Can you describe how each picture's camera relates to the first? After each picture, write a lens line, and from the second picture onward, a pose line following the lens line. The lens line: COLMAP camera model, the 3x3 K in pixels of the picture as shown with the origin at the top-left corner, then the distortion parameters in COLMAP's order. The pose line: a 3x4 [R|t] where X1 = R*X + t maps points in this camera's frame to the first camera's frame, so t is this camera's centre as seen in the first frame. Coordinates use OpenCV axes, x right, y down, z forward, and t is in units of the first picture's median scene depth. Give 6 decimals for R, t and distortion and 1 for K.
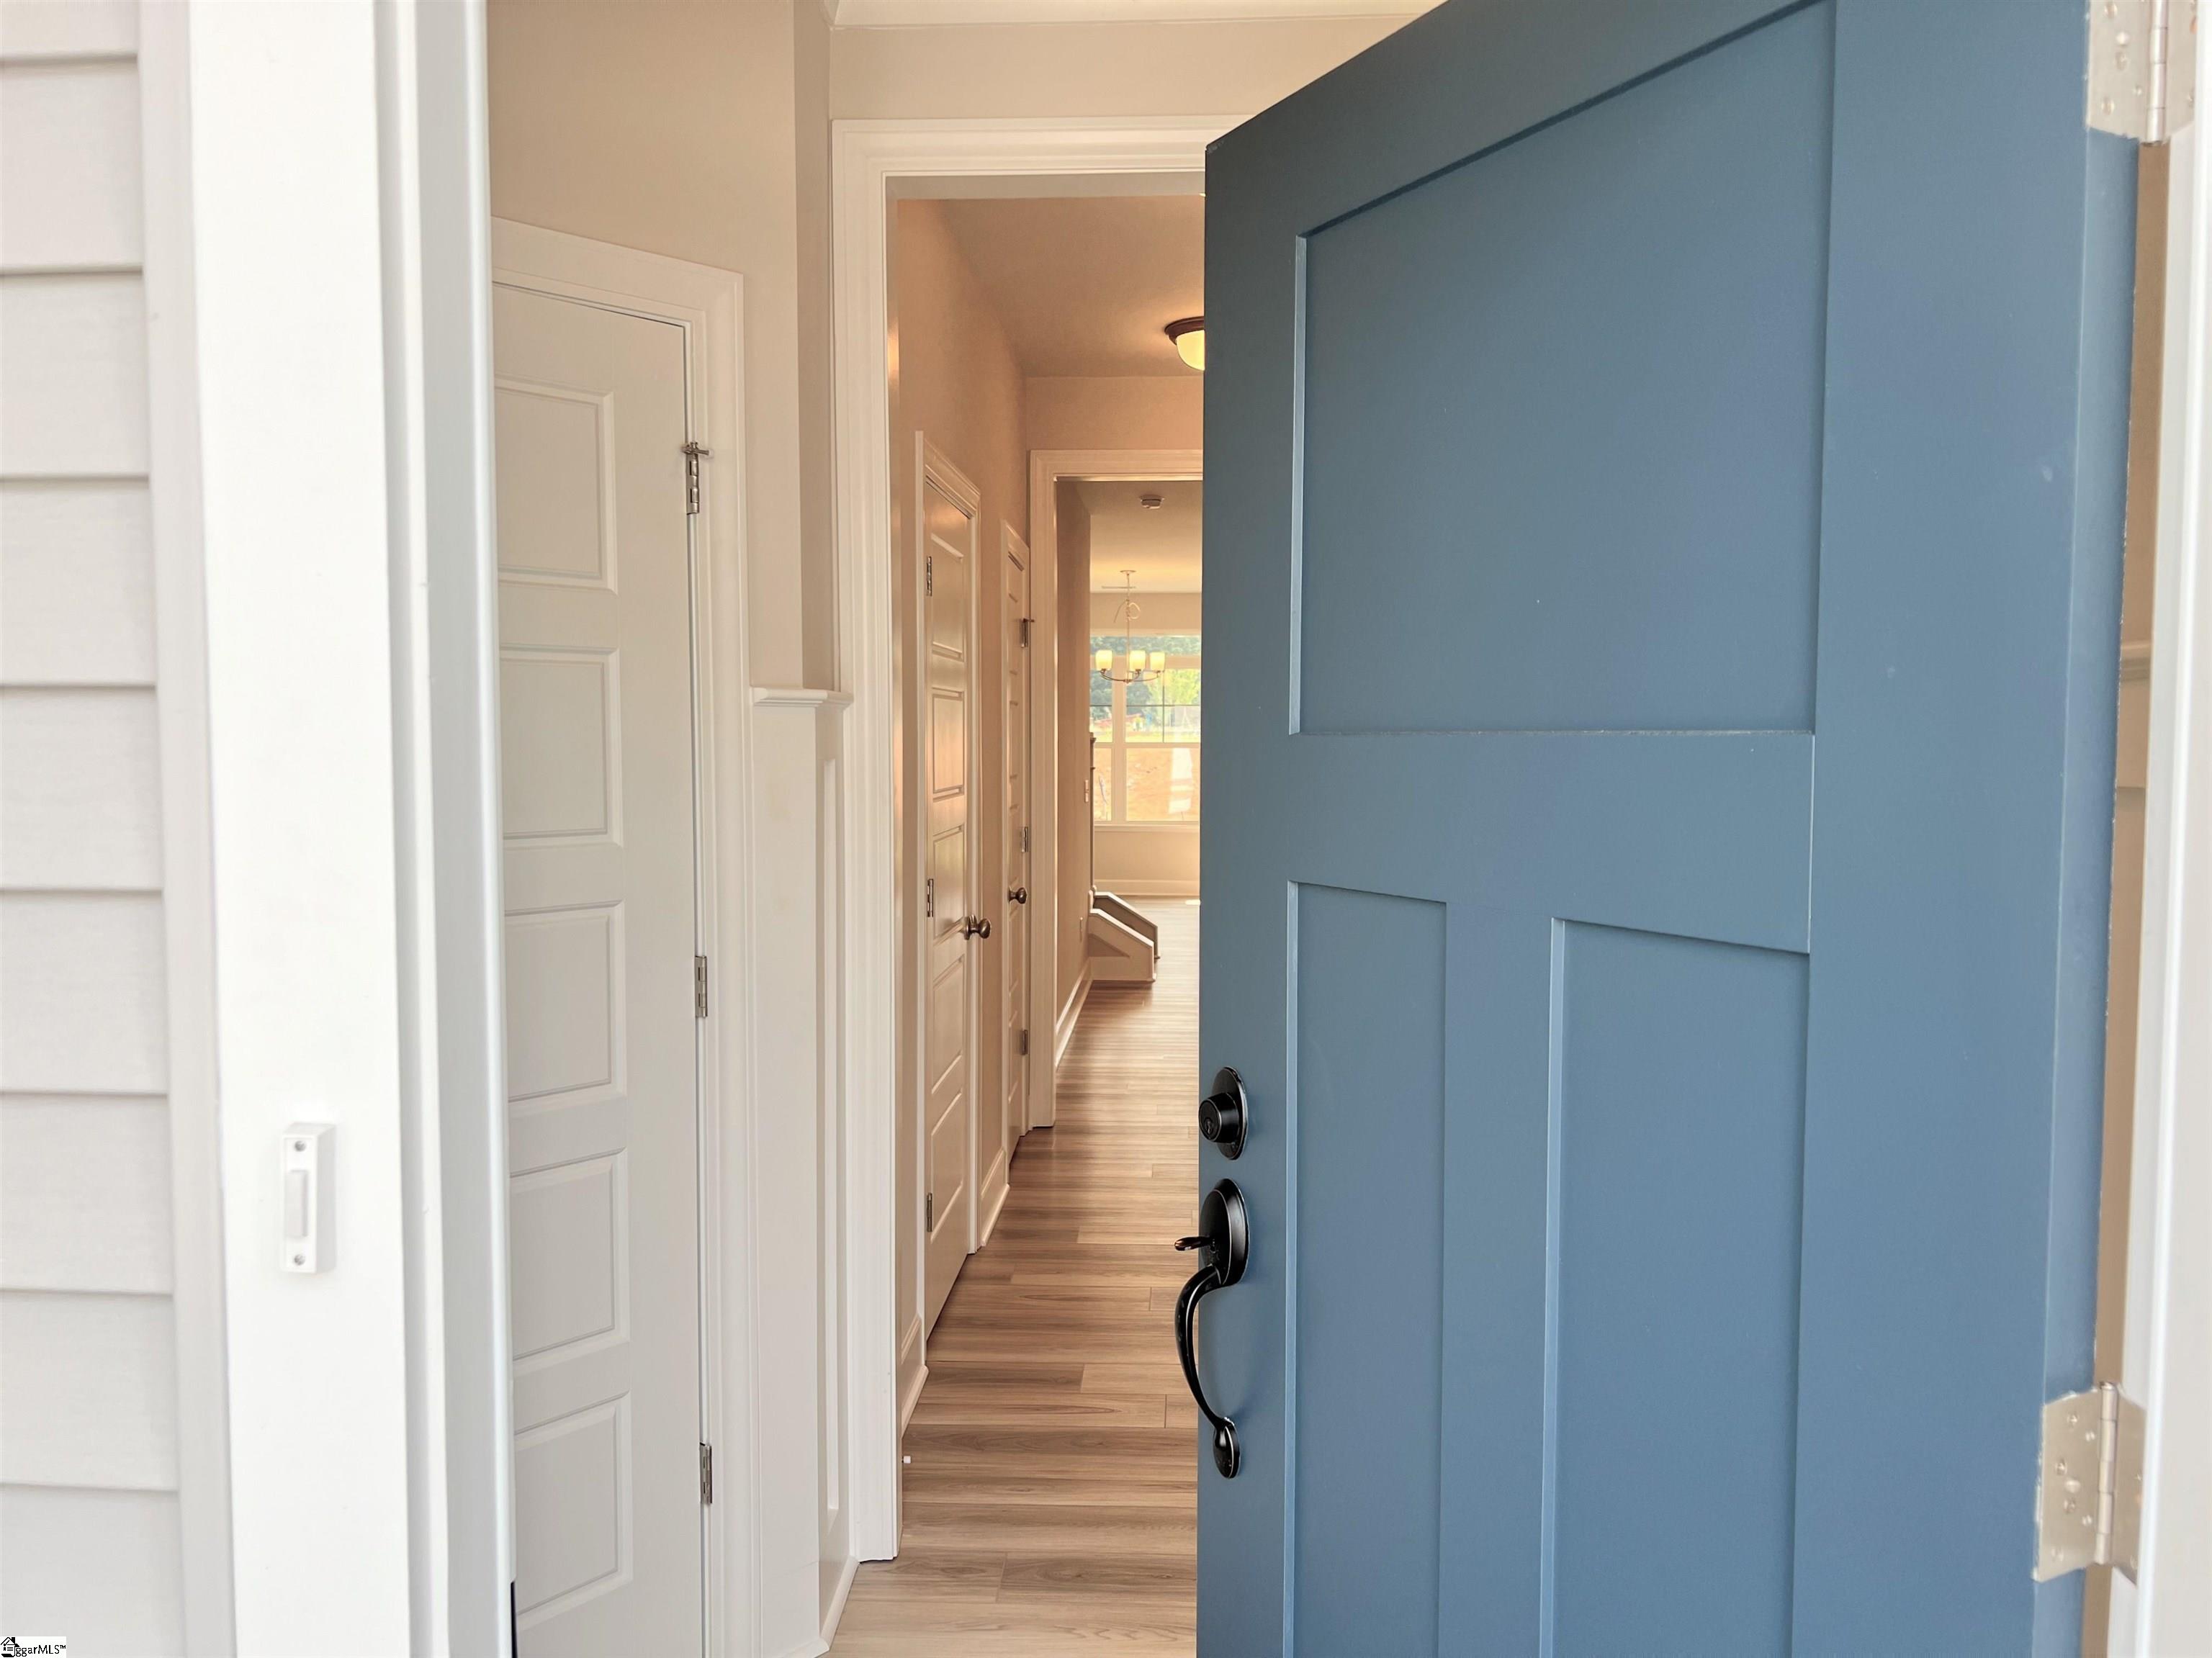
lens RADIAL K [[1696.6, 0, 1105.2], [0, 1696.6, 831.6], [0, 0, 1]] dist [0.041588, -0.054942]
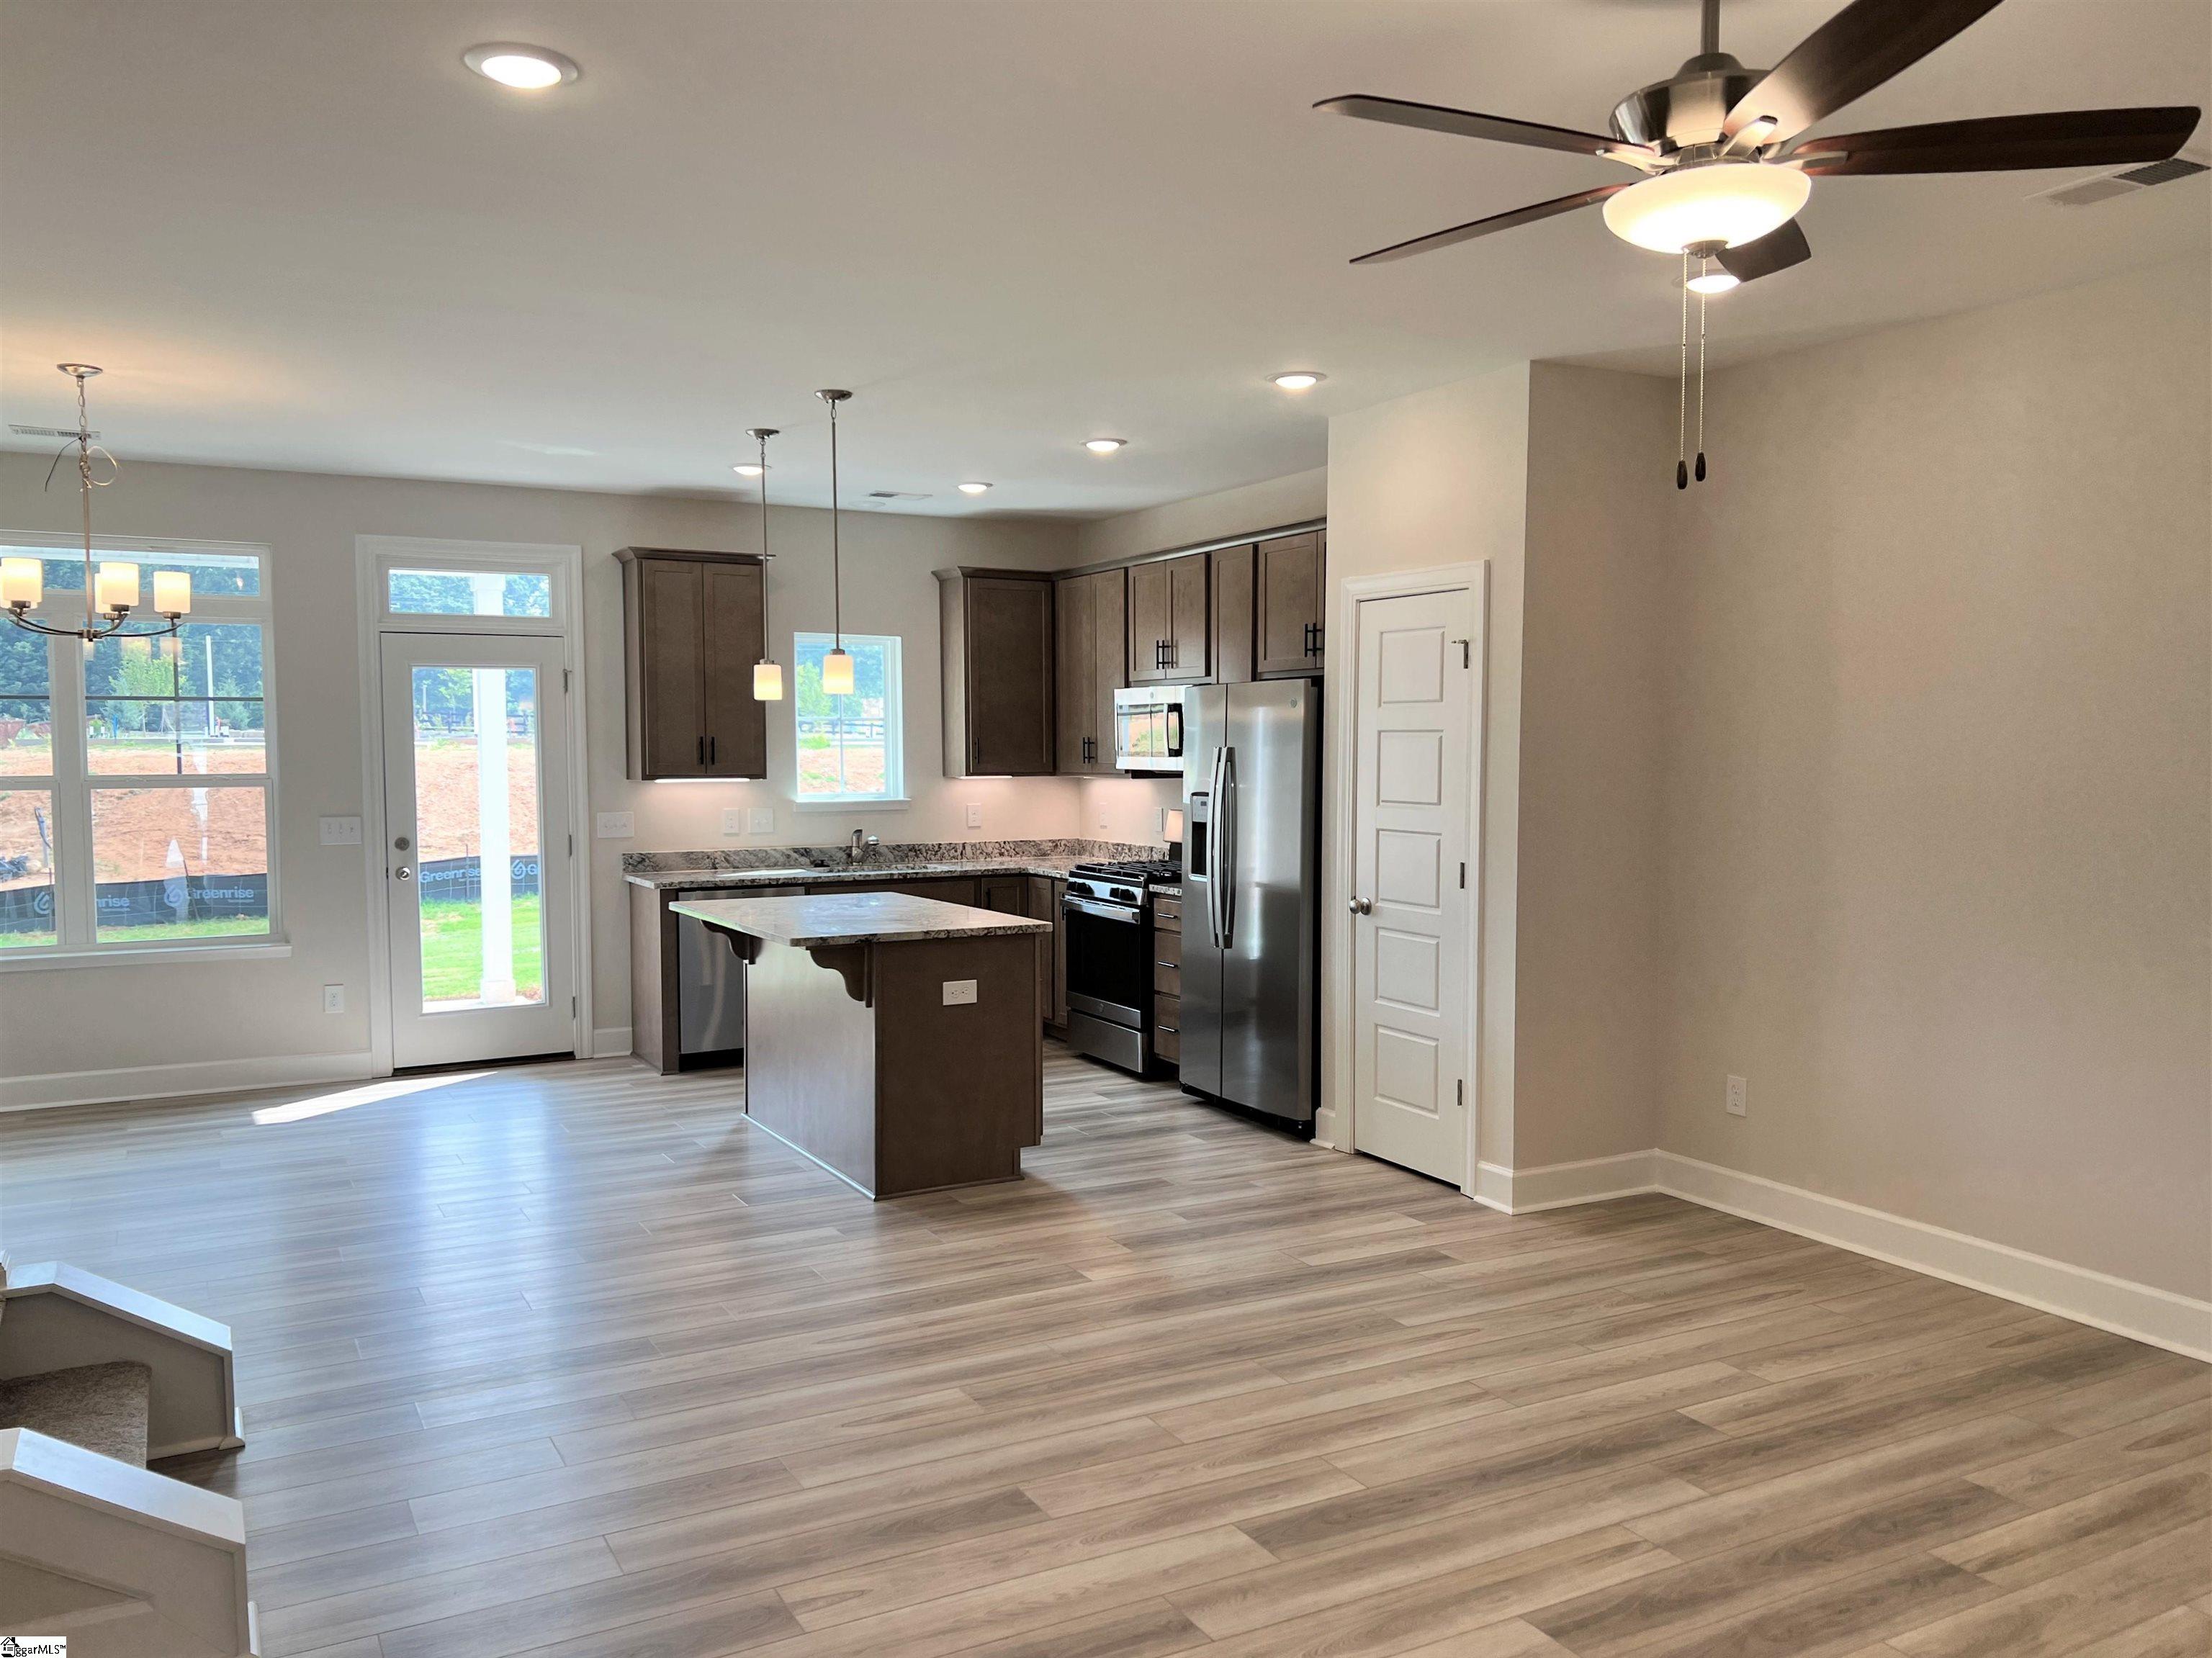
lens RADIAL K [[1696.6, 0, 1109.6], [0, 1696.6, 839.5], [0, 0, 1]] dist [0.041588, -0.054942]
pose [[0.848082, -0.032504, 0.528866, 0.001134], [0.031086, 0.999450, 0.011575, -0.032936], [-0.528952, 0.006624, 0.848626, 0.474583]]
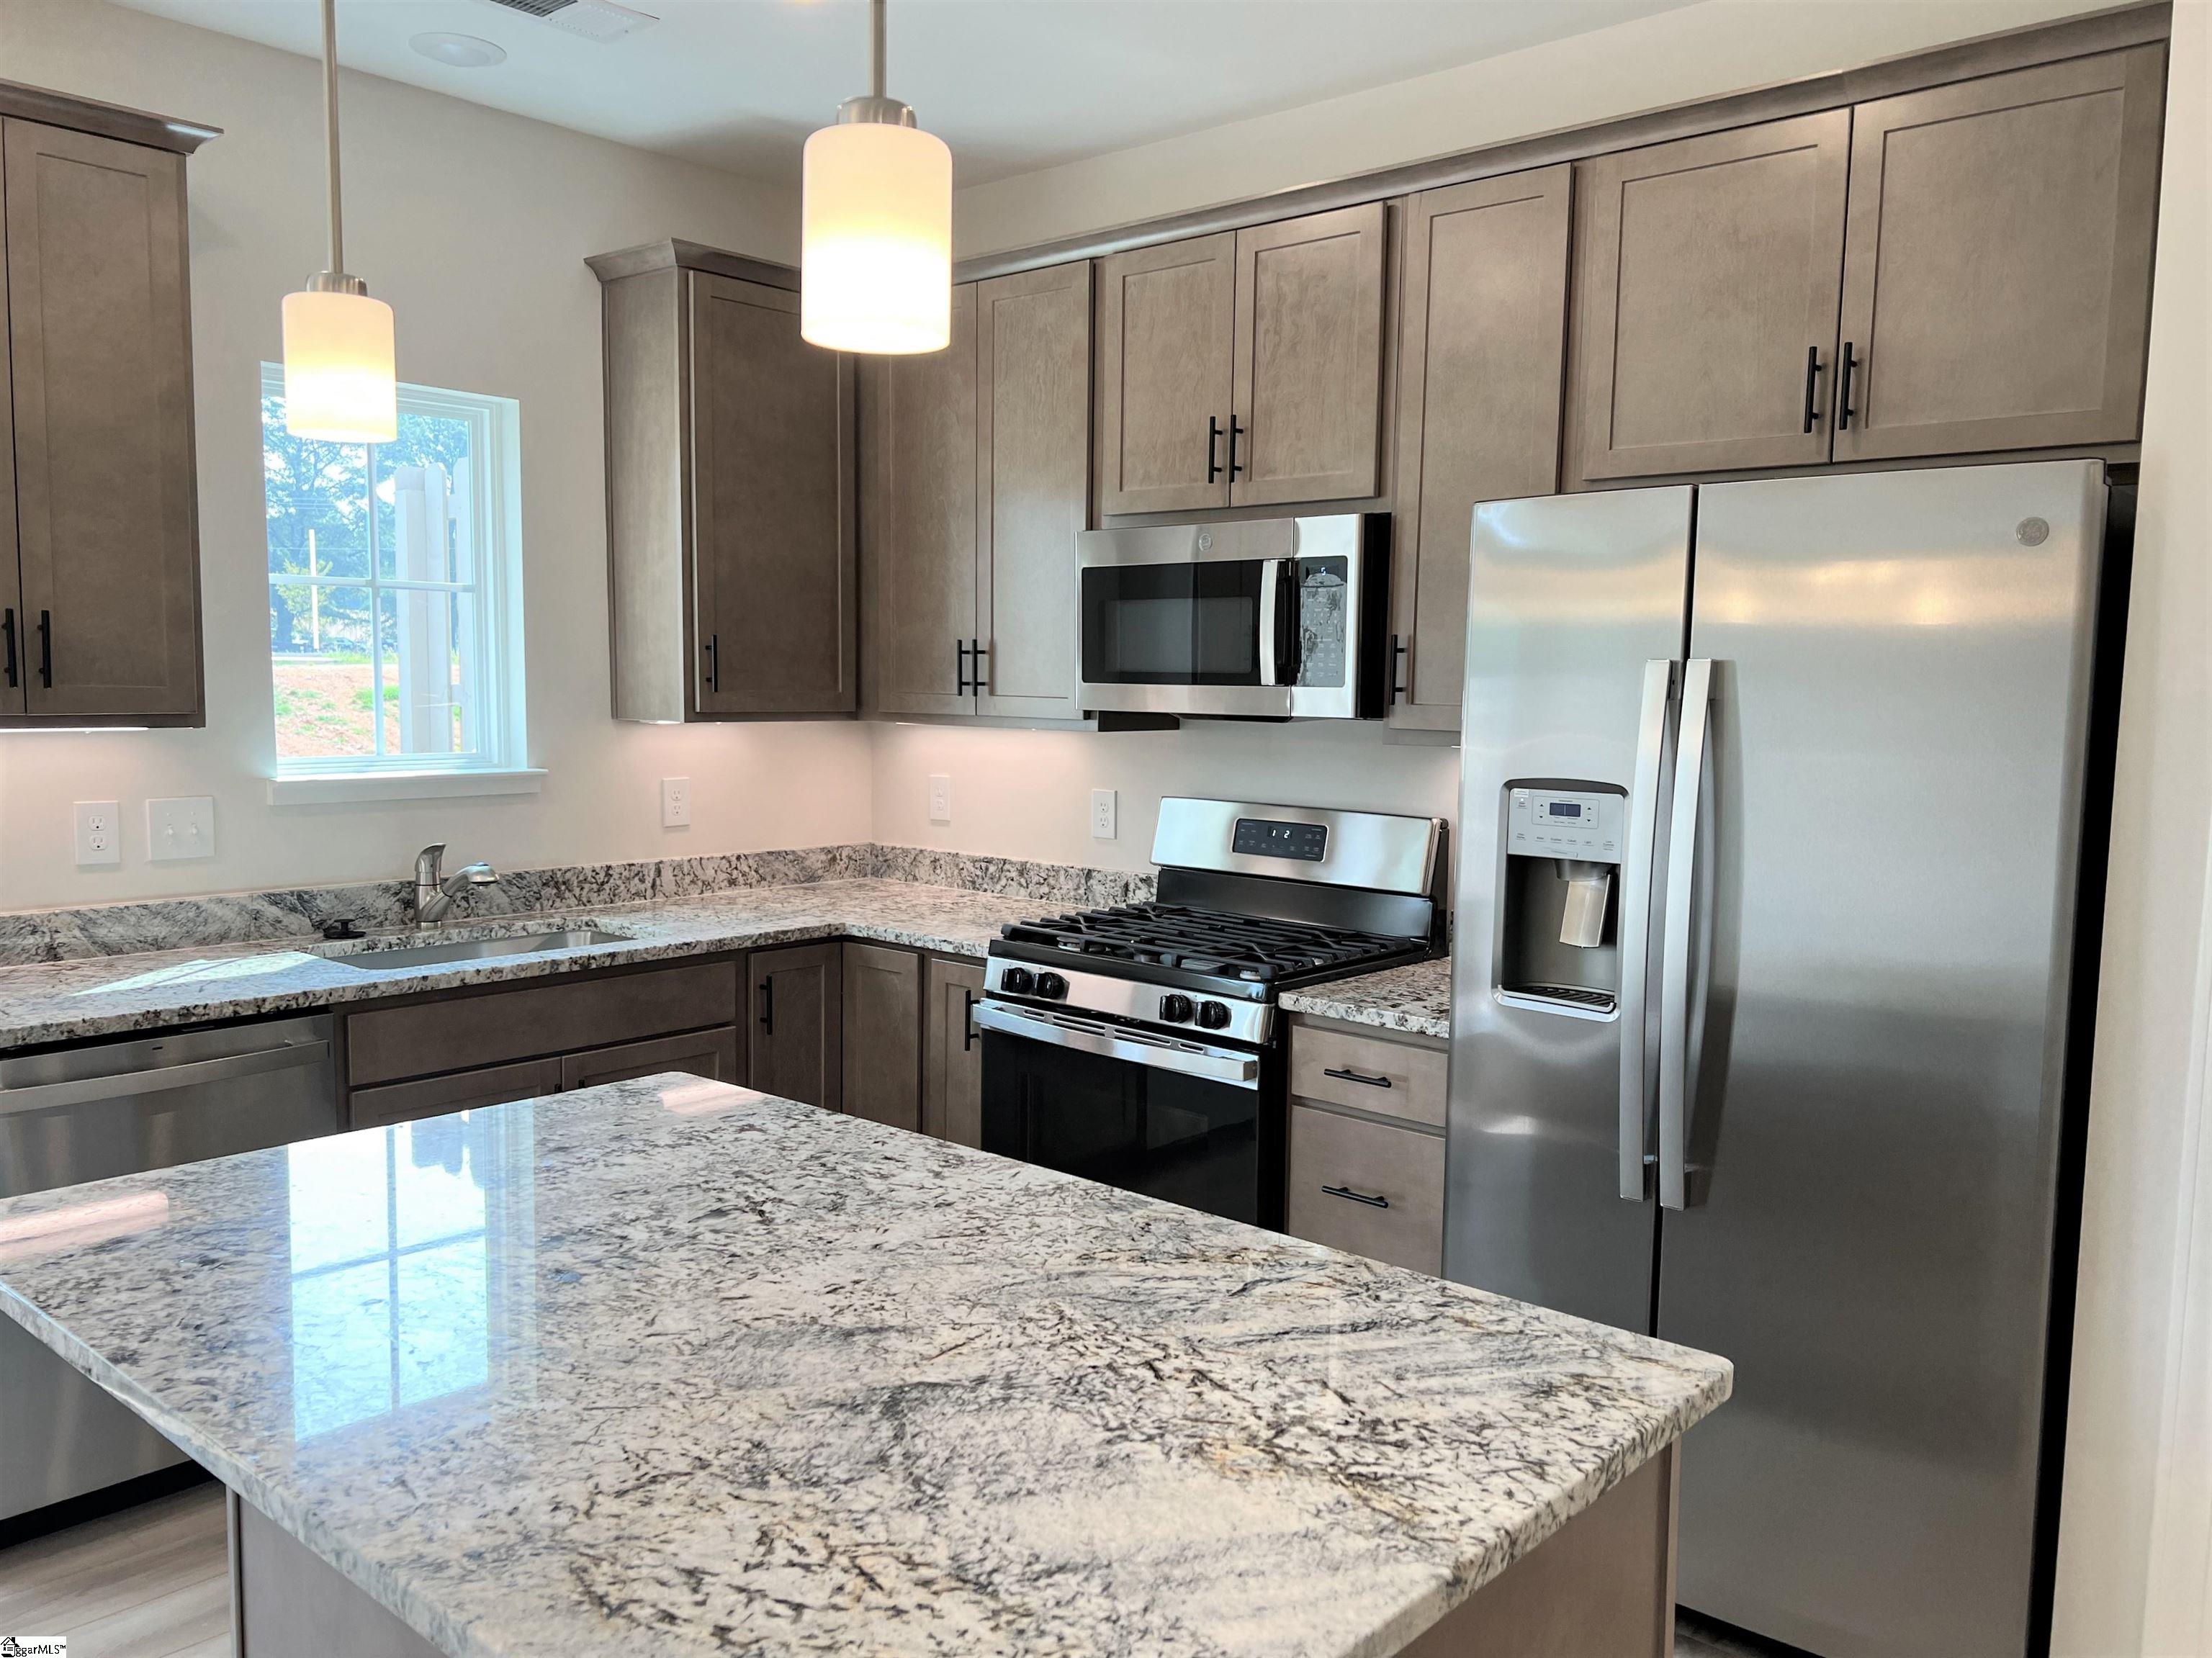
lens RADIAL K [[1696.6, 0, 1116.1], [0, 1696.6, 849.0], [0, 0, 1]] dist [0.041588, -0.054942]
pose [[0.615860, -0.071396, 0.784614, 0.091238], [0.027884, 0.997237, 0.068856, -0.044511], [-0.787362, -0.020527, 0.616149, 0.748820]]
